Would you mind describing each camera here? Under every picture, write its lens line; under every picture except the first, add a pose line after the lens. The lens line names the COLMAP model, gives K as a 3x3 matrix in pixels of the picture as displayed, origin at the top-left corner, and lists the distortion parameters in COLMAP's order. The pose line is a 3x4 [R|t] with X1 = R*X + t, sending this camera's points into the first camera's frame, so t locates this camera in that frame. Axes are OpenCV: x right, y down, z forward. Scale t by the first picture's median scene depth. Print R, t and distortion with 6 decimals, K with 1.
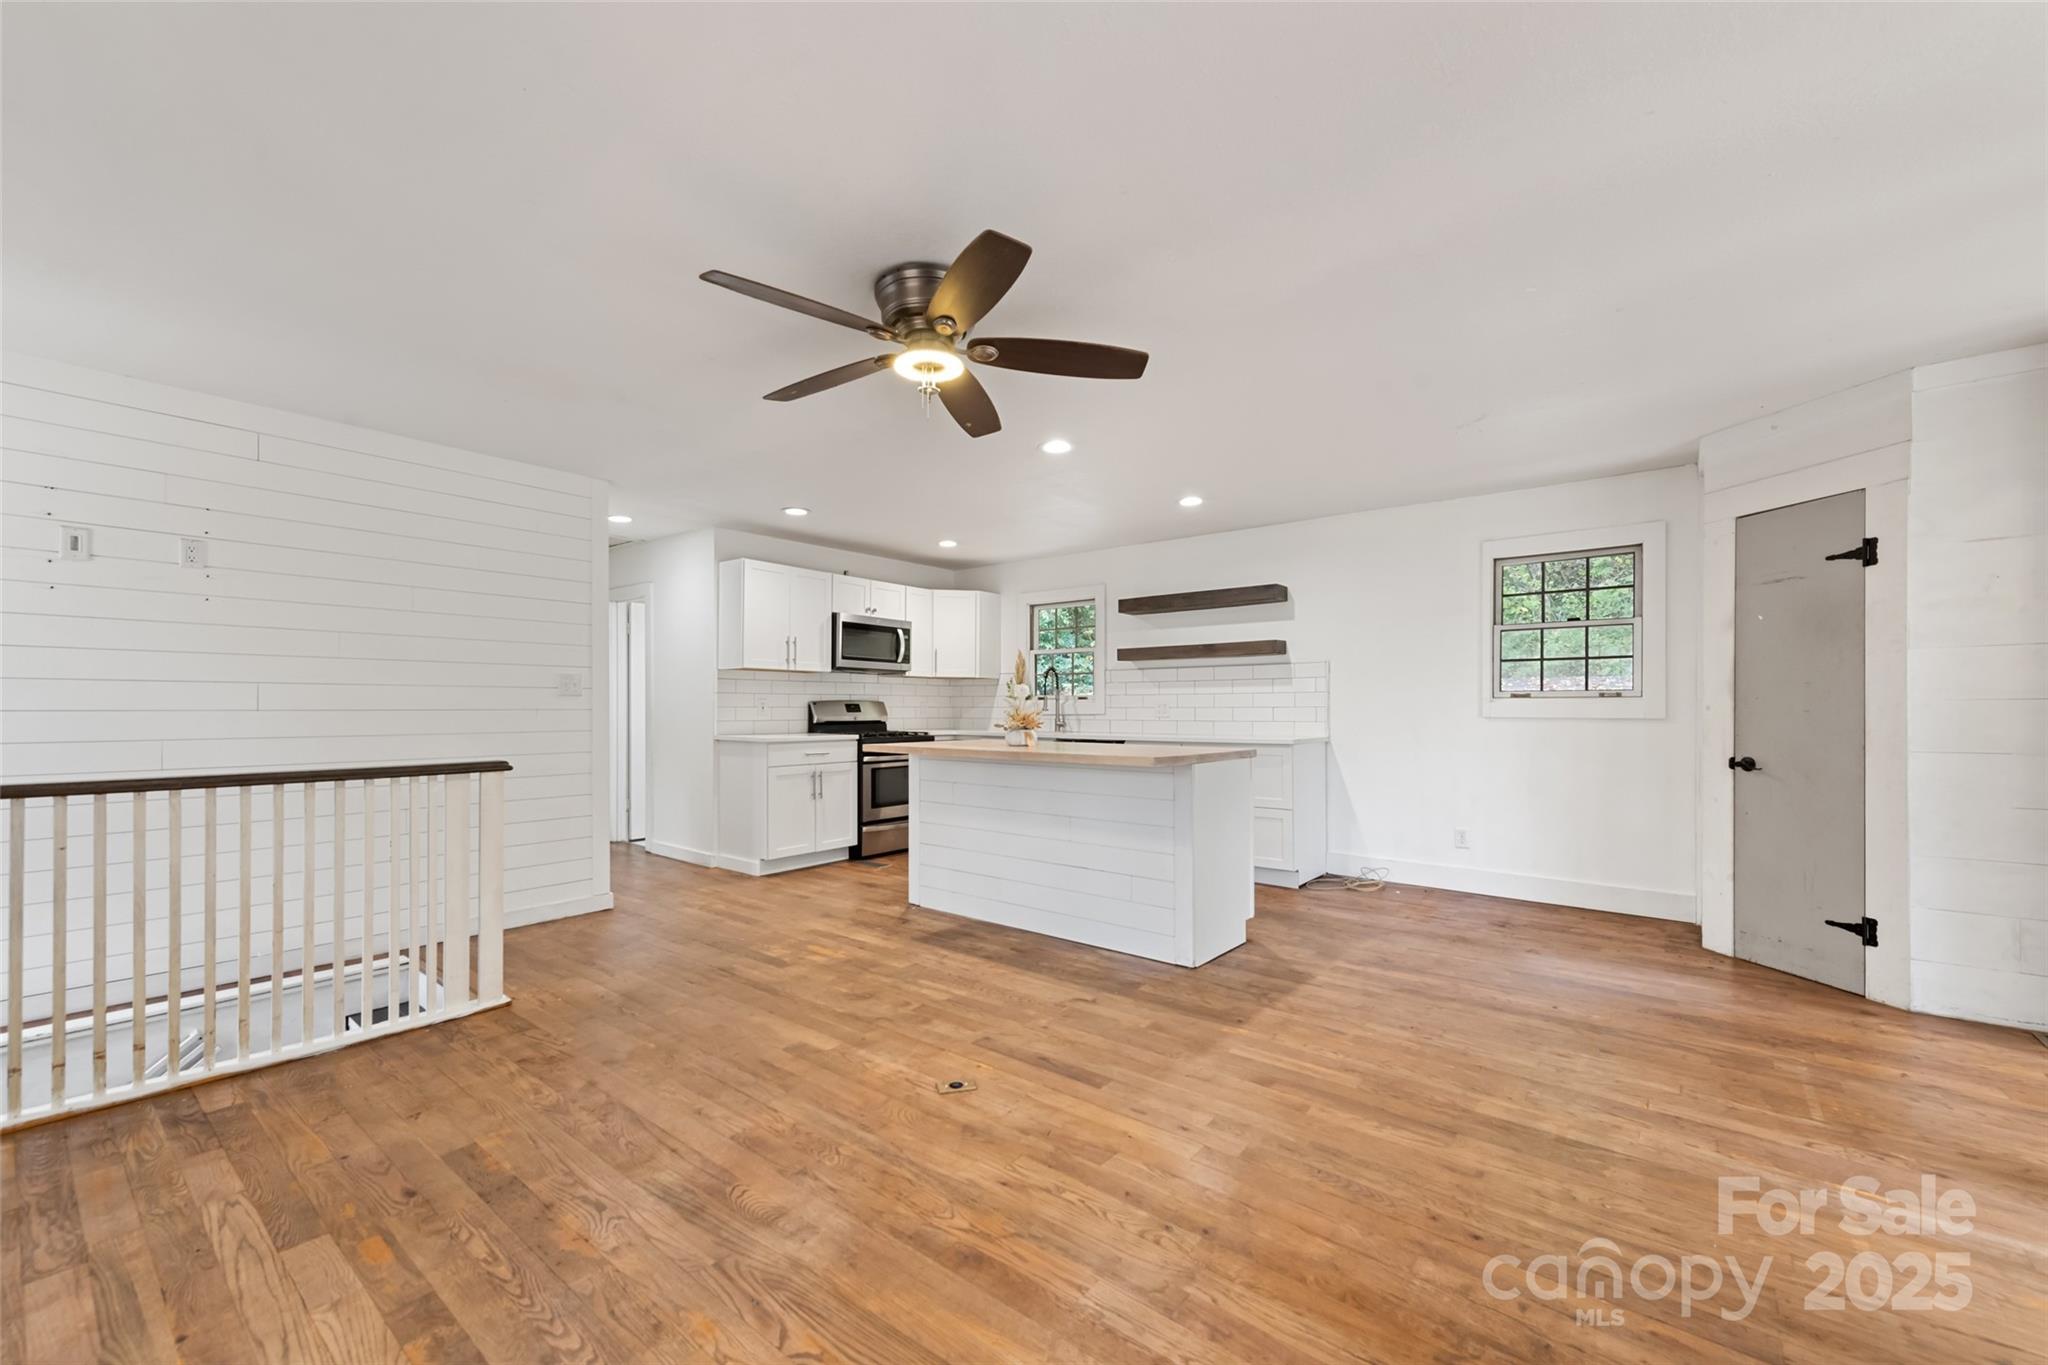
lens RADIAL K [[814.8, 0, 1004.7], [0, 814.8, 714.0], [0, 0, 1]] dist [0.005590, 0.000012]
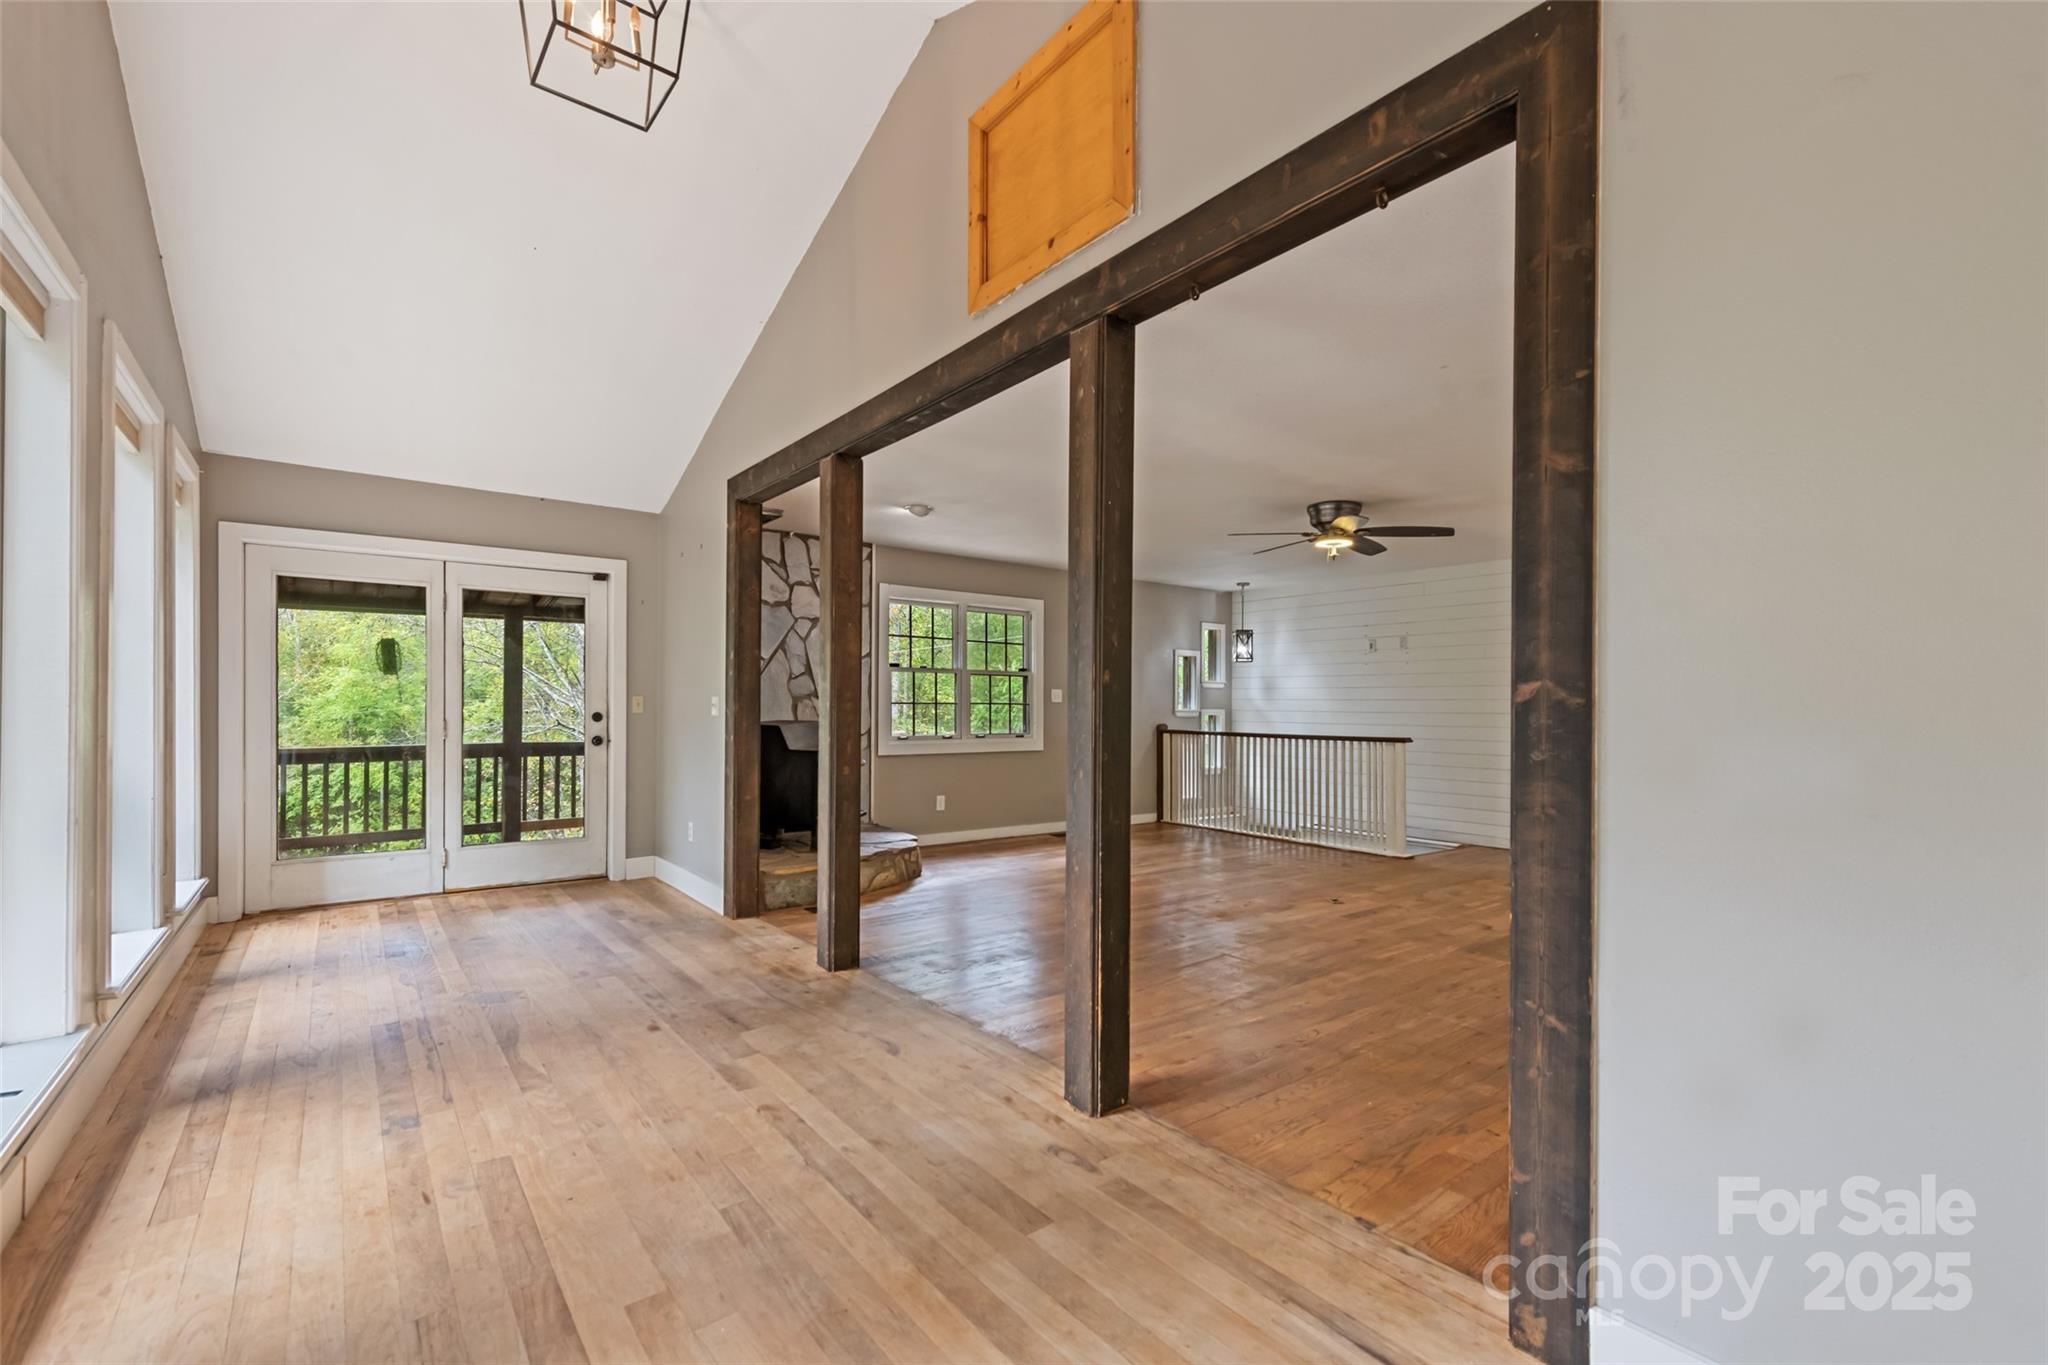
lens RADIAL K [[872.1, 0, 1038.2], [0, 872.1, 692.8], [0, 0, 1]] dist [0.006279, -0.000984]
pose [[-0.211500, -0.016137, -0.977245, 0.934698], [-0.014652, 0.999804, -0.013338, -0.007003], [0.977268, 0.011498, -0.211695, 0.312318]]
